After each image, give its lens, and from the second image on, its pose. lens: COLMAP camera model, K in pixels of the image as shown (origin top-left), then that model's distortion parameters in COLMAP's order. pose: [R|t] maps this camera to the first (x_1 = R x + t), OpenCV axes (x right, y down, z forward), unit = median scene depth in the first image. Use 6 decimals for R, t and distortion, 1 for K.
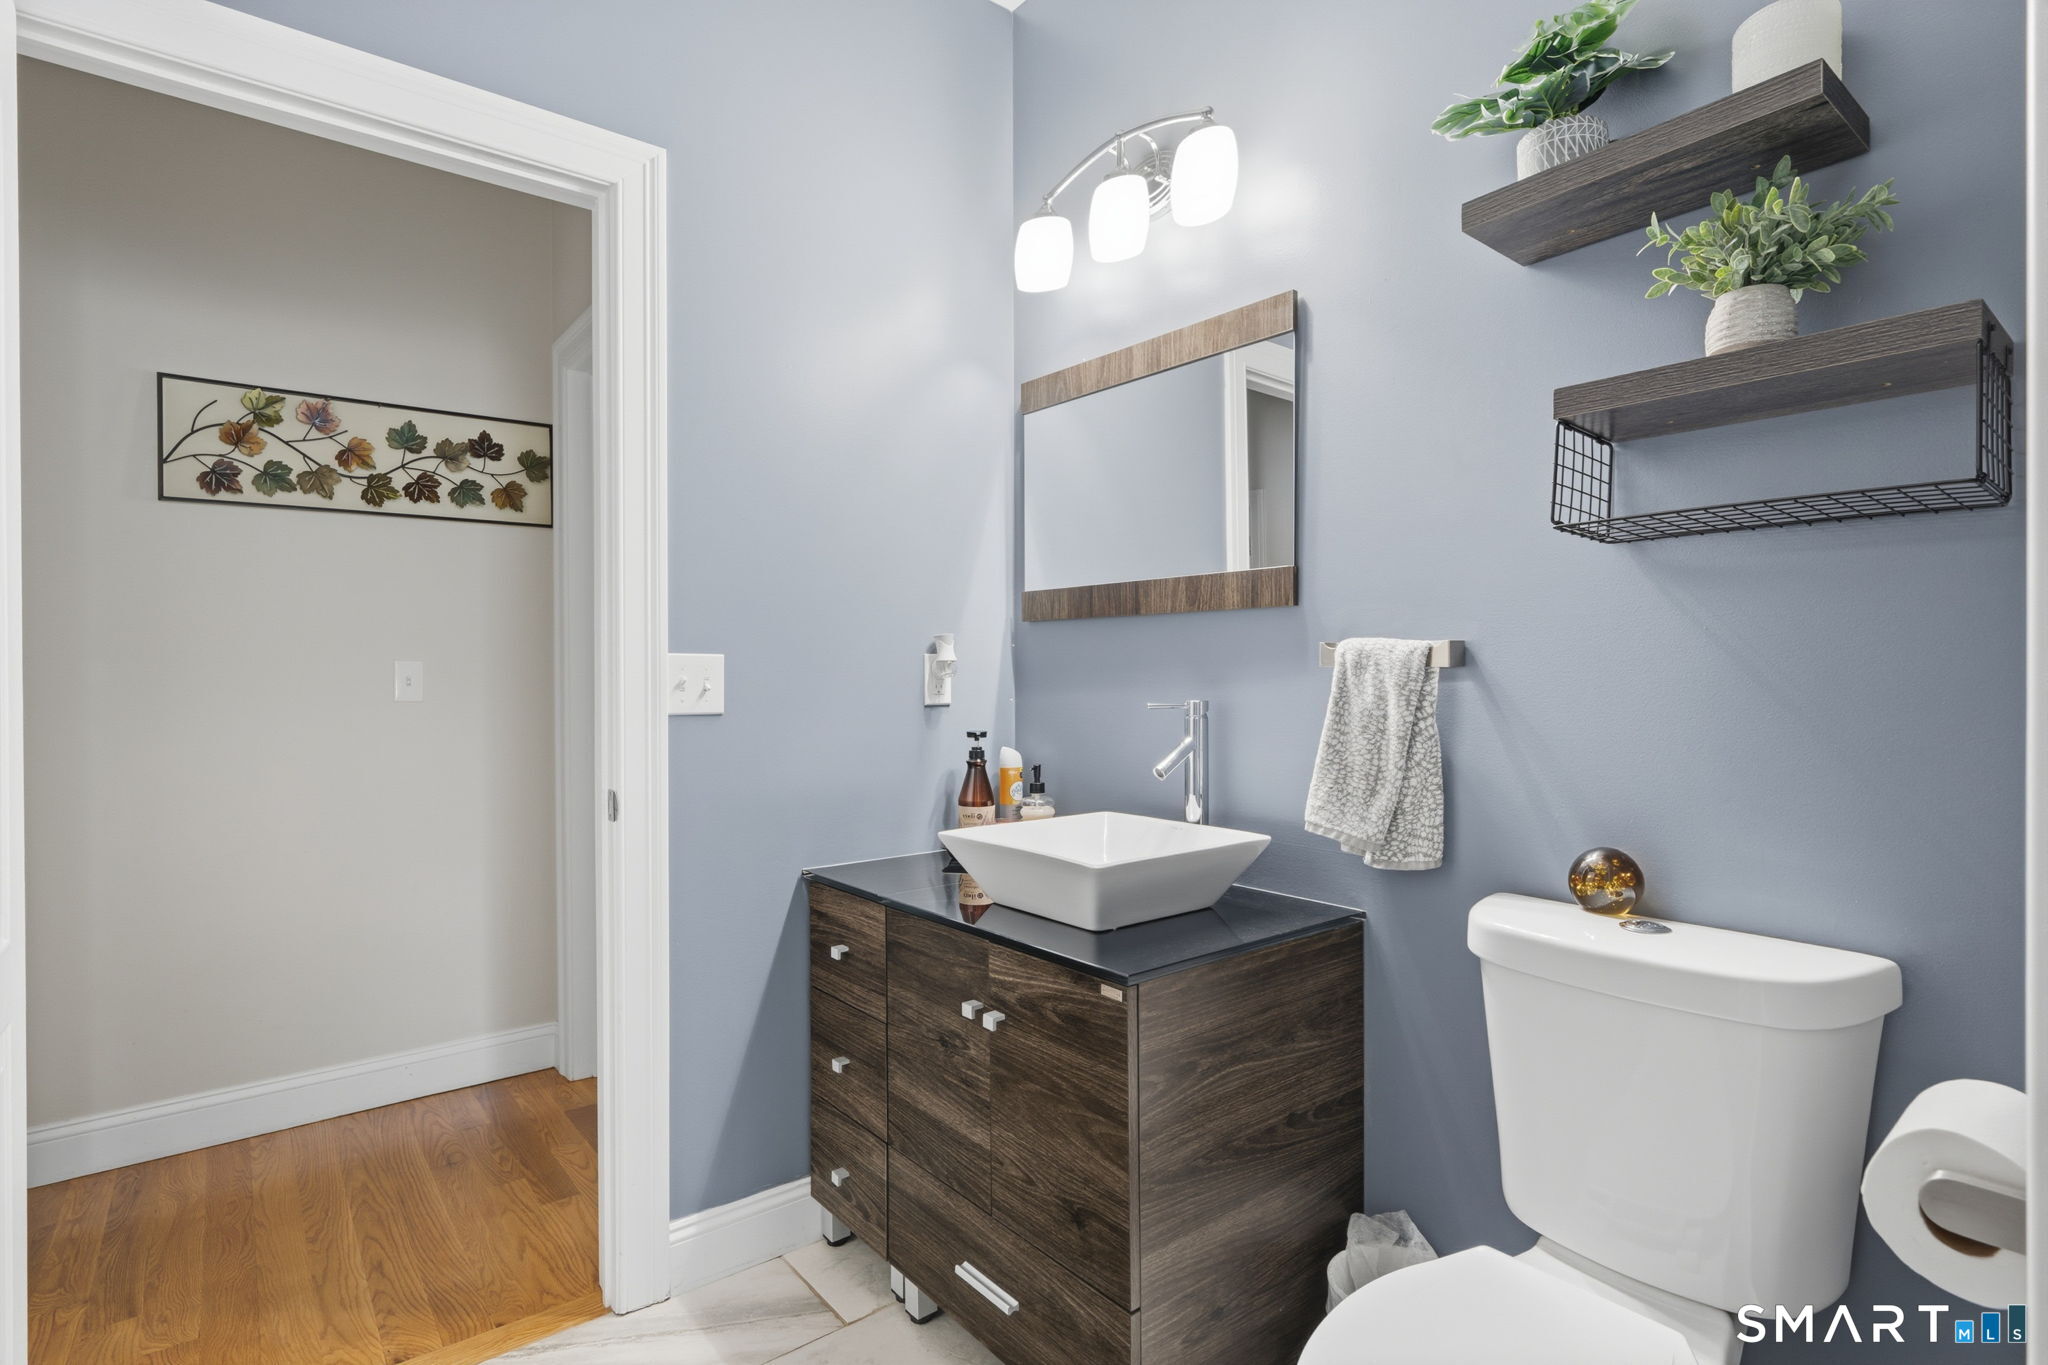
lens RADIAL K [[959.7, 0, 1023.4], [0, 959.7, 682.8], [0, 0, 1]] dist [-0.003429, 0.002292]
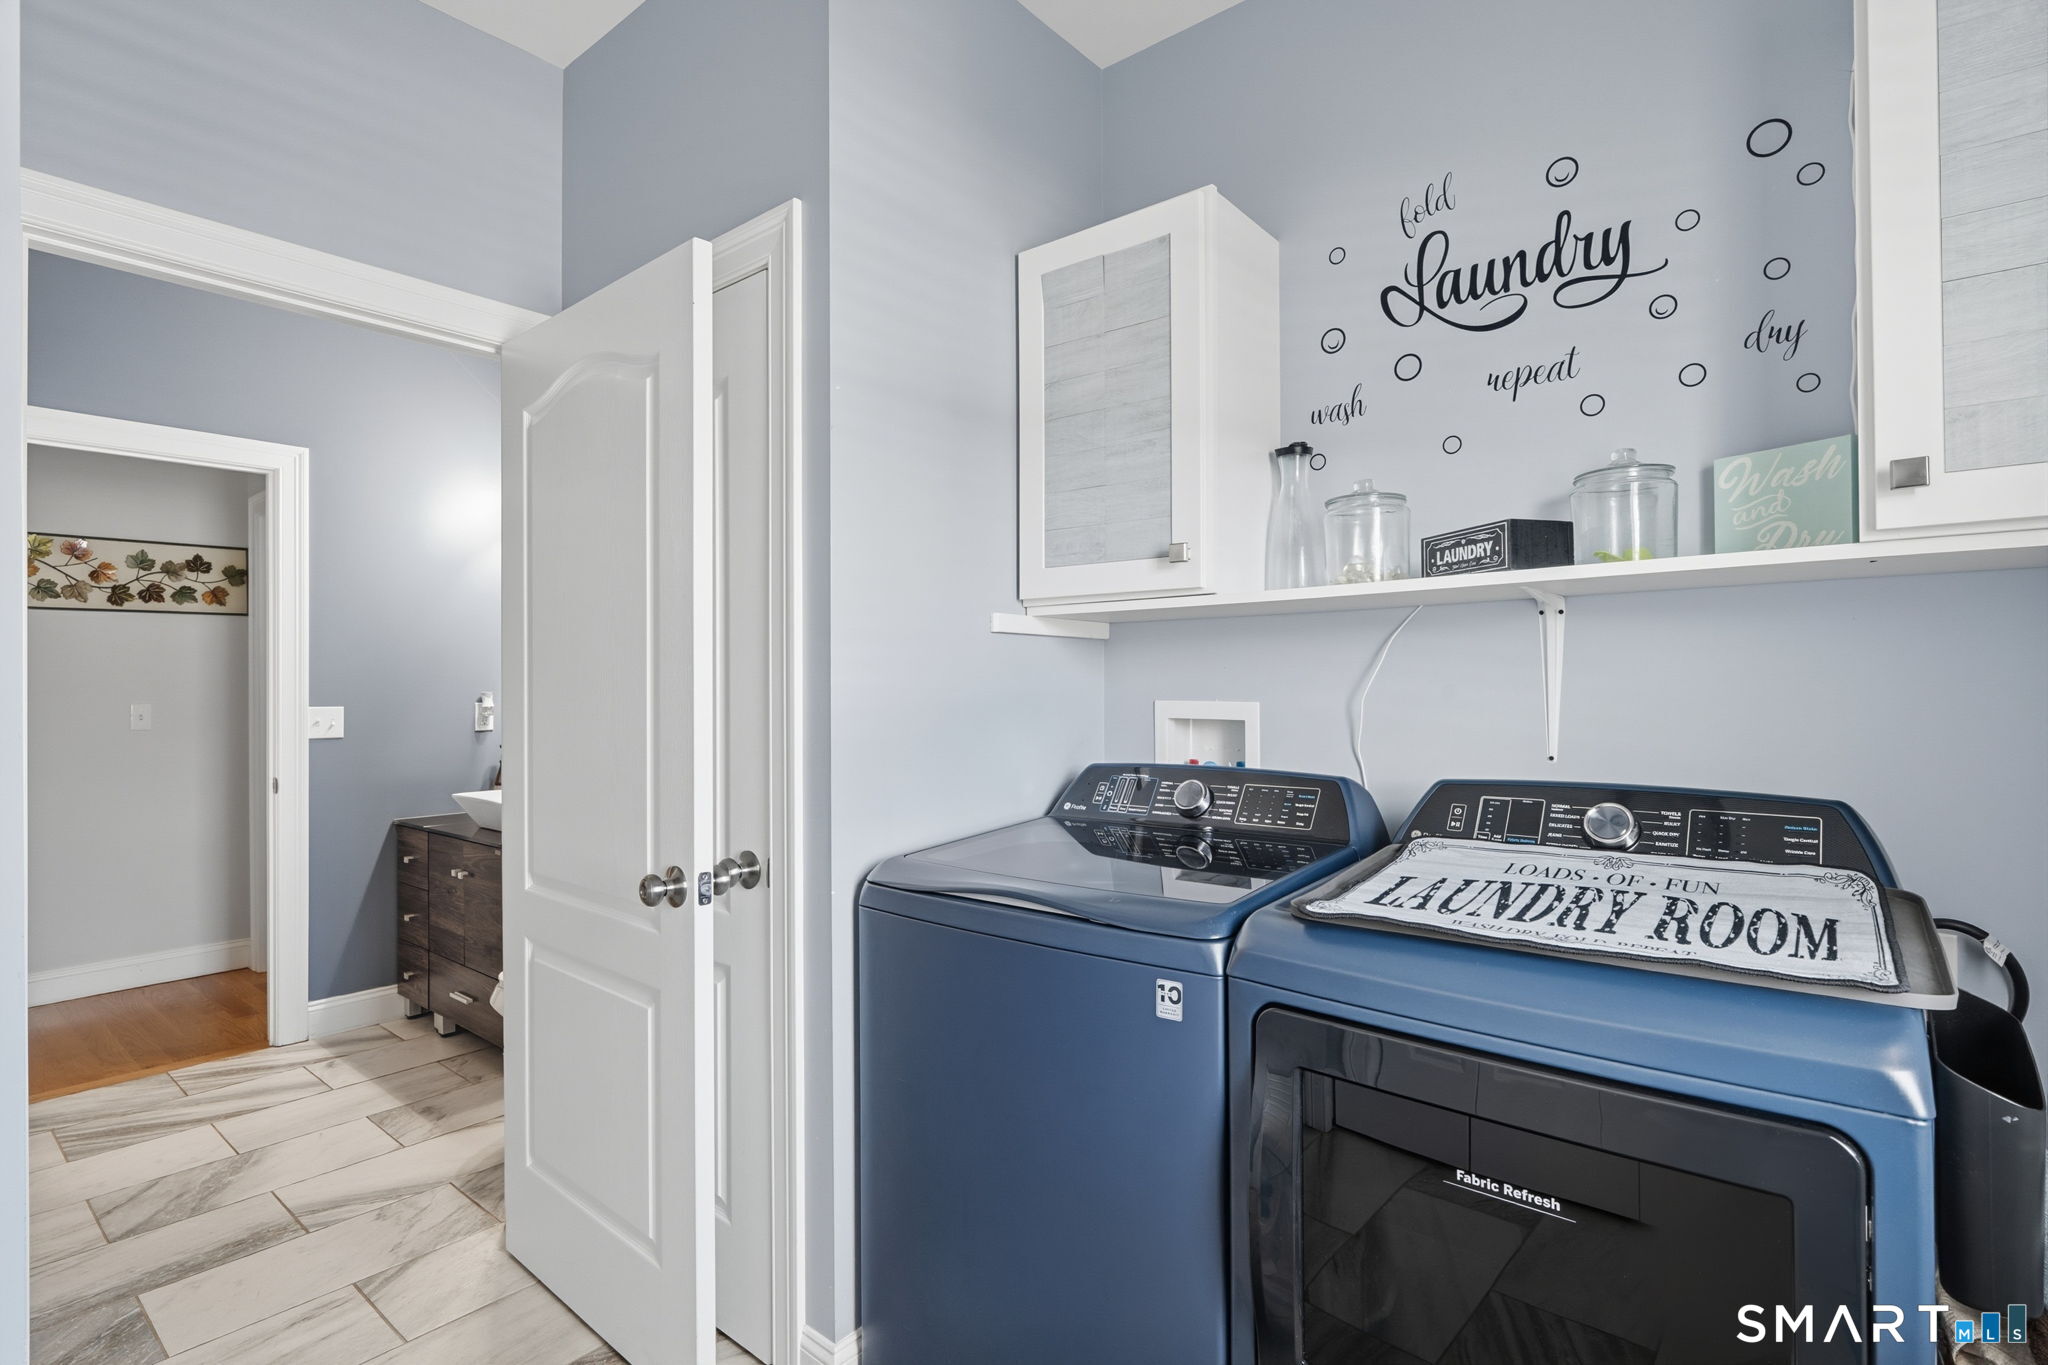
lens RADIAL K [[959.7, 0, 1009.2], [0, 959.7, 682.9], [0, 0, 1]] dist [-0.003429, 0.002292]
pose [[0.980085, -0.000507, 0.198578, 0.440508], [0.002226, 0.999962, -0.008435, -0.042025], [-0.198566, 0.008710, 0.980049, -0.822741]]
